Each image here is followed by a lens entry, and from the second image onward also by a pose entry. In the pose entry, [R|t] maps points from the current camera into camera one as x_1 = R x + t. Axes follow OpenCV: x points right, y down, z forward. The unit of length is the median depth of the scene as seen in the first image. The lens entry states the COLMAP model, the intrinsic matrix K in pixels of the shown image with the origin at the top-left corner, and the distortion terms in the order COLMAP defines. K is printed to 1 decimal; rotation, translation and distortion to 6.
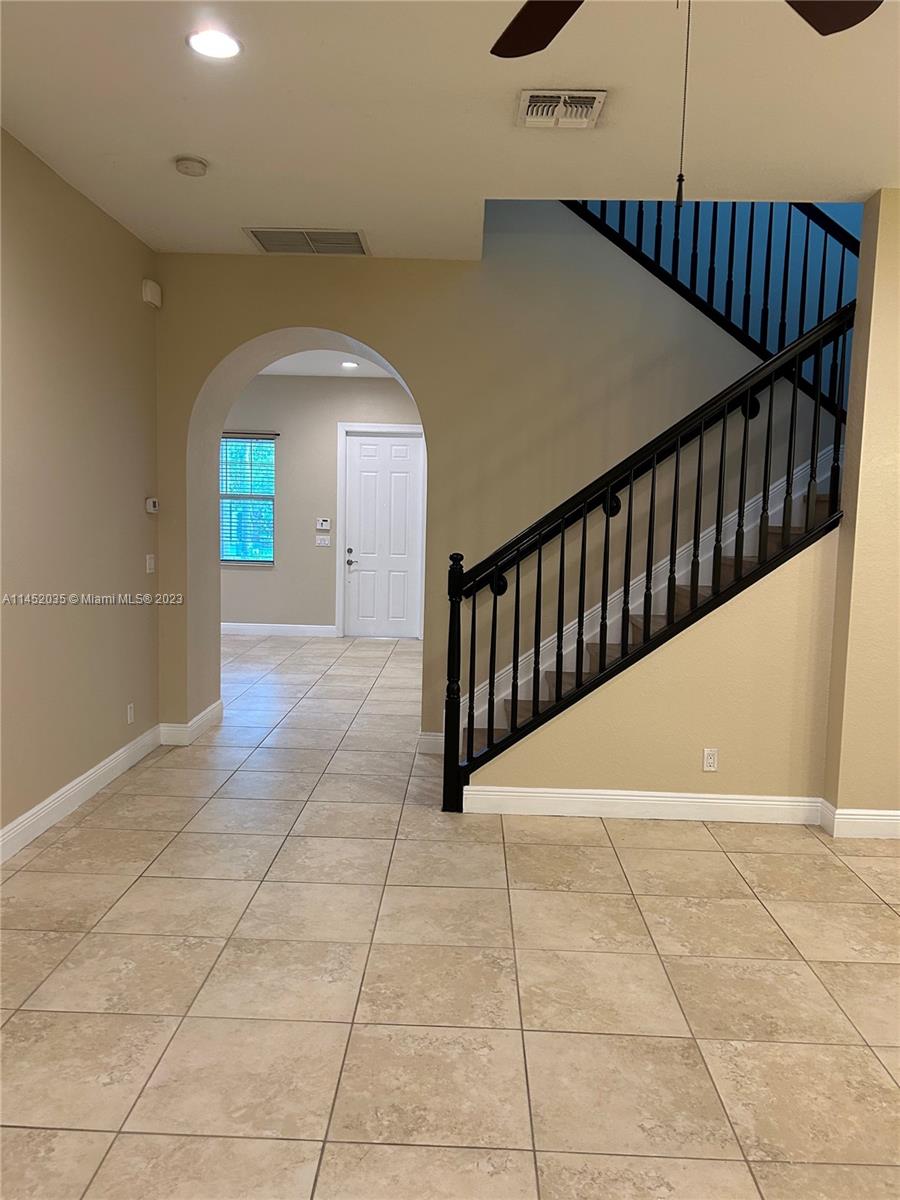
lens RADIAL K [[904.4, 0, 456.5], [0, 904.4, 611.4], [0, 0, 1]] dist [0.052081, -0.061706]
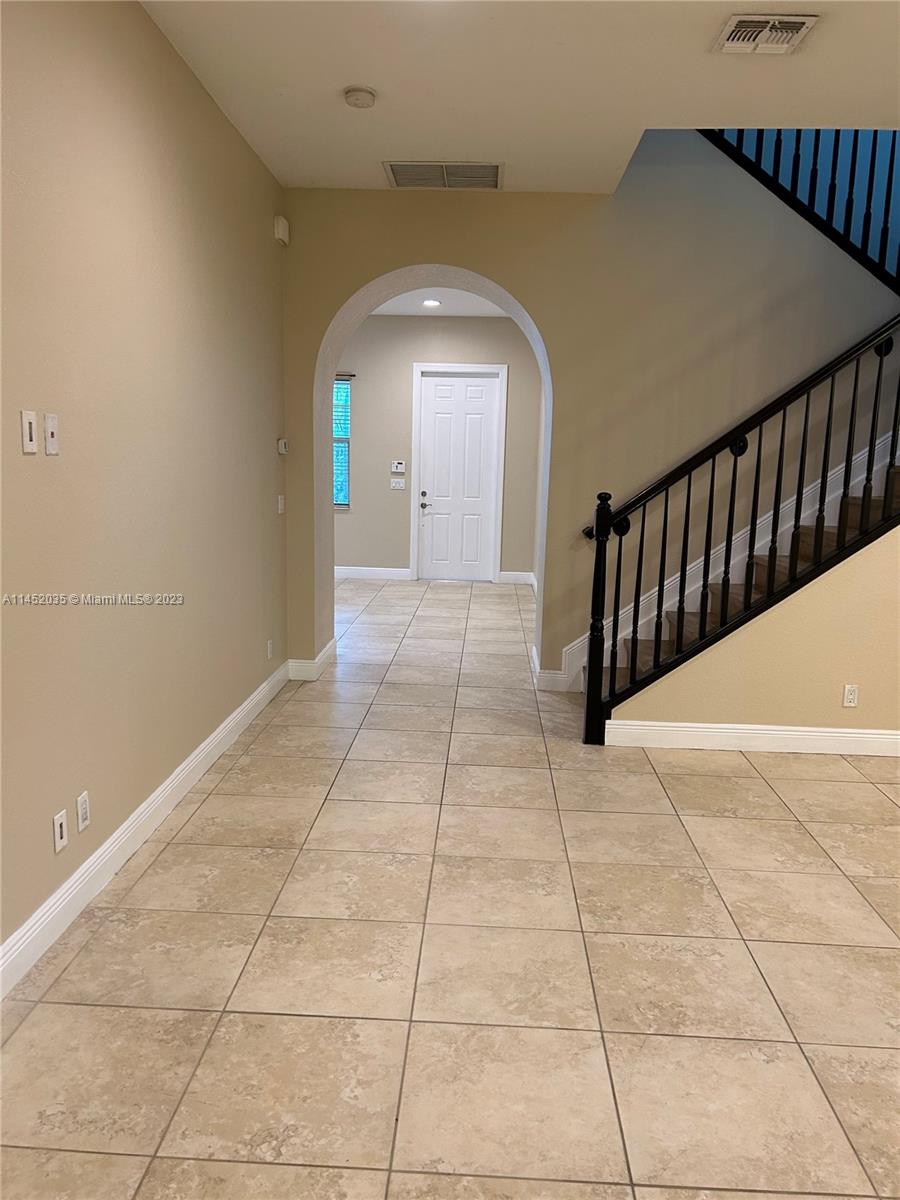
lens RADIAL K [[900.9, 0, 454.6], [0, 900.9, 625.0], [0, 0, 1]] dist [0.057686, -0.072162]
pose [[0.999777, 0.002885, -0.020939, -0.158174], [-0.001302, 0.997164, 0.075245, 0.008345], [0.021097, -0.075201, 0.996945, -0.024807]]
